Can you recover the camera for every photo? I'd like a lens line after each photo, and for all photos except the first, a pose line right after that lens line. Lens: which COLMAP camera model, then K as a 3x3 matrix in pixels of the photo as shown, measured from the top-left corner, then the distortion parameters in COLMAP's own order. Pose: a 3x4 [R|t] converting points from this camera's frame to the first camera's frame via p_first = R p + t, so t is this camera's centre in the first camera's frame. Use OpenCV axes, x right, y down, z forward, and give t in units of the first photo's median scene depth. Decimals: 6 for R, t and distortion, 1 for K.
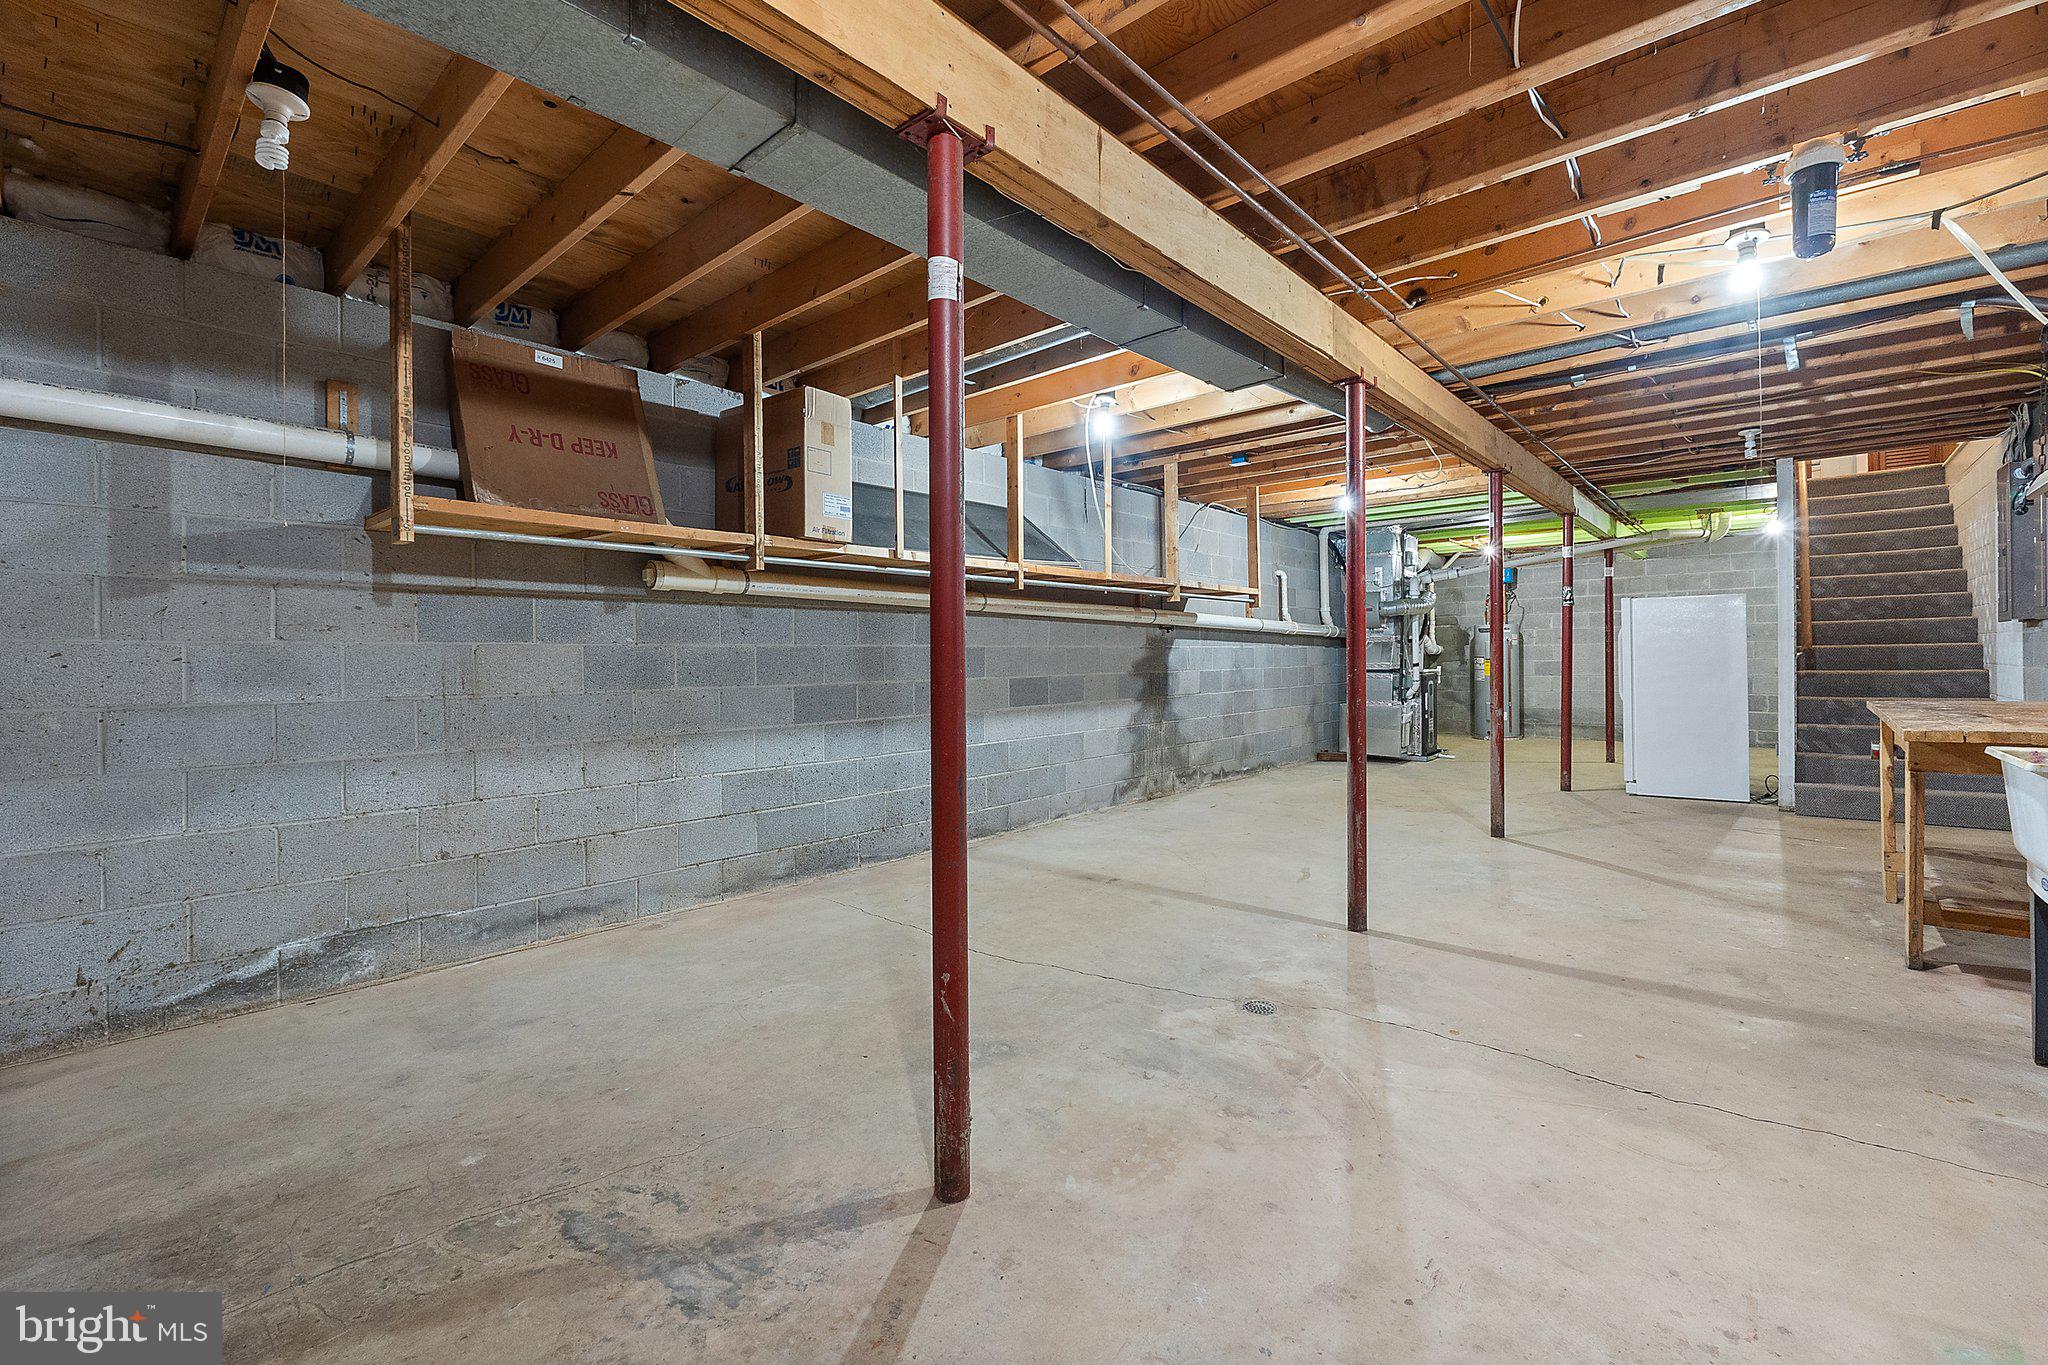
lens RADIAL K [[874.9, 0, 1024.6], [0, 874.9, 650.8], [0, 0, 1]] dist [-0.007501, -0.000225]
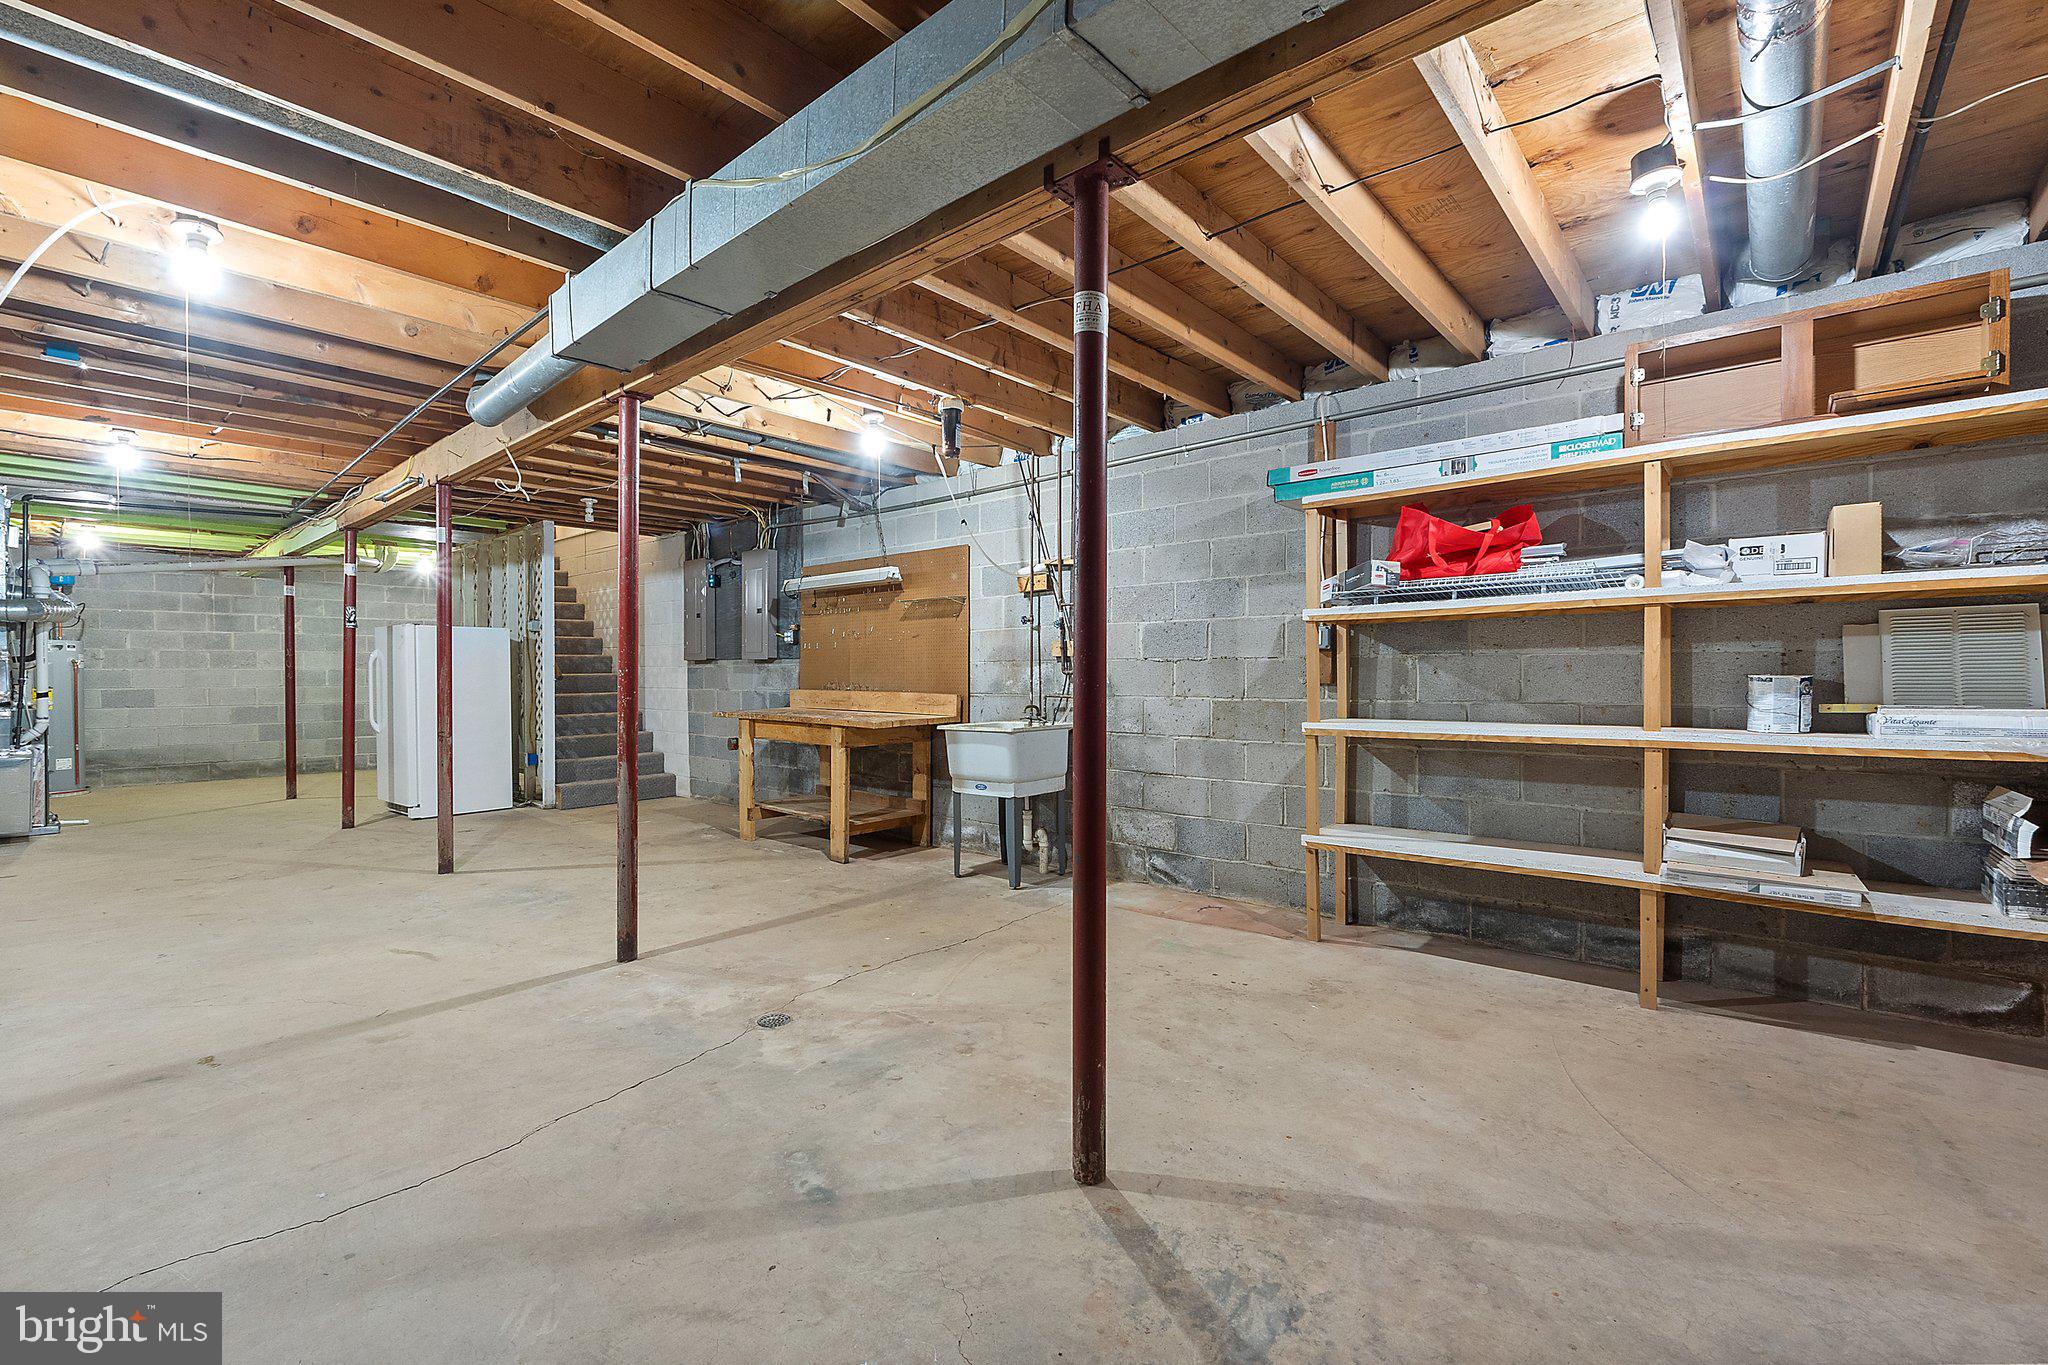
lens RADIAL K [[874.9, 0, 1022.5], [0, 874.9, 686.3], [0, 0, 1]] dist [-0.007501, -0.000225]
pose [[-0.013189, -0.002820, 0.999909, -0.770653], [-0.003948, 0.999988, 0.002768, 0.012802], [-0.999905, -0.003911, -0.013200, 0.737268]]
